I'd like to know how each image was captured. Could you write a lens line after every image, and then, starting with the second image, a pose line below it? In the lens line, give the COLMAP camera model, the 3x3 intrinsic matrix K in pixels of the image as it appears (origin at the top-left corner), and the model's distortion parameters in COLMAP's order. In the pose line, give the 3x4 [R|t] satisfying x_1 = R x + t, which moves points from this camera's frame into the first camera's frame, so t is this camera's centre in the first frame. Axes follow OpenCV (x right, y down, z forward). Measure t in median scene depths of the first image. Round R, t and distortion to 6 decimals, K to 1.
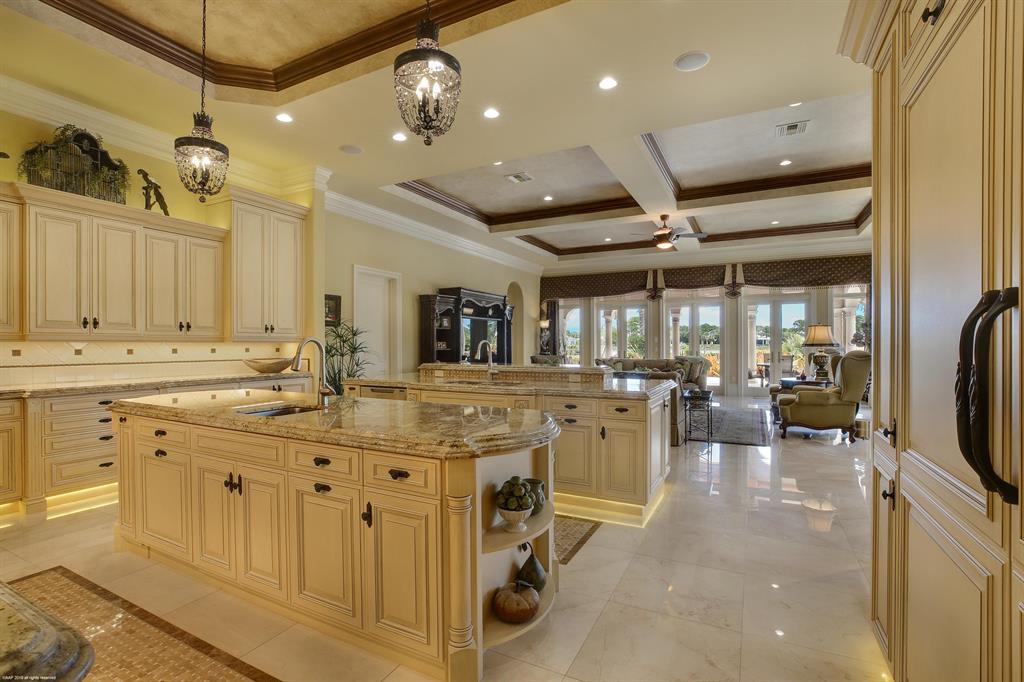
lens RADIAL K [[473.0, 0, 499.1], [0, 473.0, 344.4], [0, 0, 1]] dist [-0.020667, 0.000374]
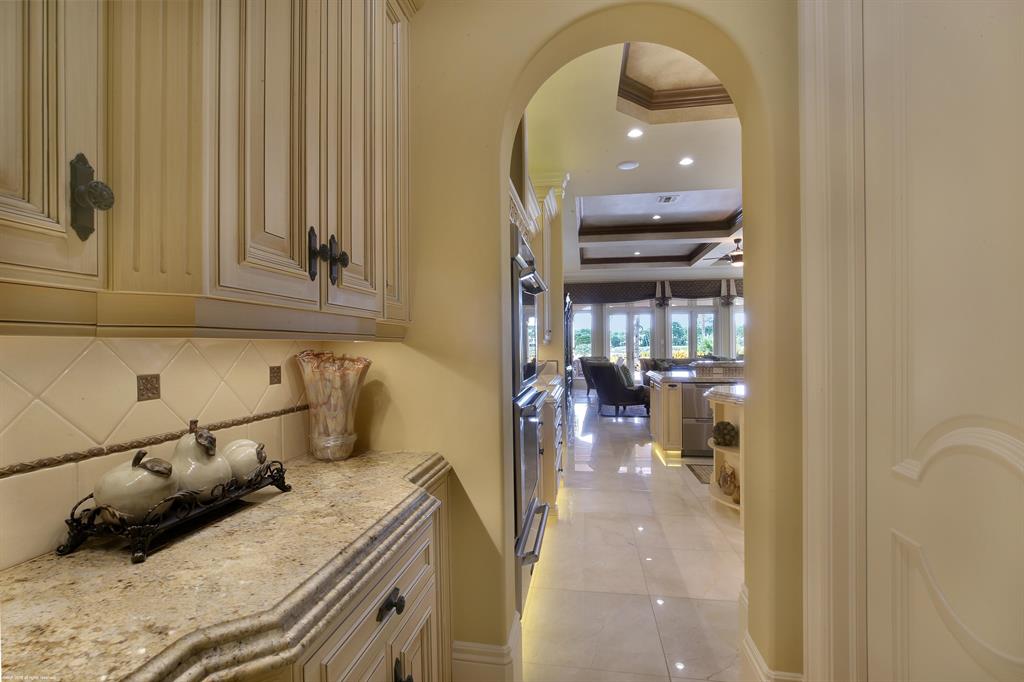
lens RADIAL K [[473.0, 0, 509.3], [0, 473.0, 349.0], [0, 0, 1]] dist [-0.020667, 0.000374]
pose [[0.943740, -0.009570, 0.330549, -0.439887], [0.008257, 0.999951, 0.005377, -0.001440], [-0.330584, -0.002346, 0.943774, 0.036717]]
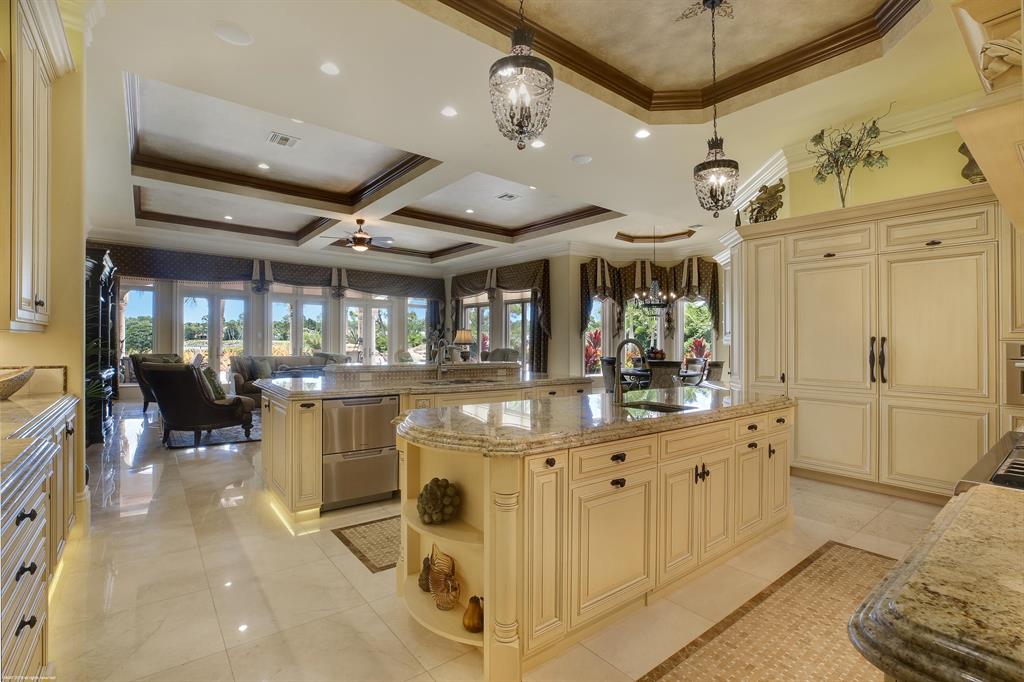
lens RADIAL K [[473.0, 0, 511.8], [0, 473.0, 345.3], [0, 0, 1]] dist [-0.020667, 0.000374]
pose [[0.395491, 0.001413, 0.918469, -0.350338], [-0.013585, 0.999898, 0.004311, -0.001358], [-0.918369, -0.014183, 0.395470, 0.194609]]
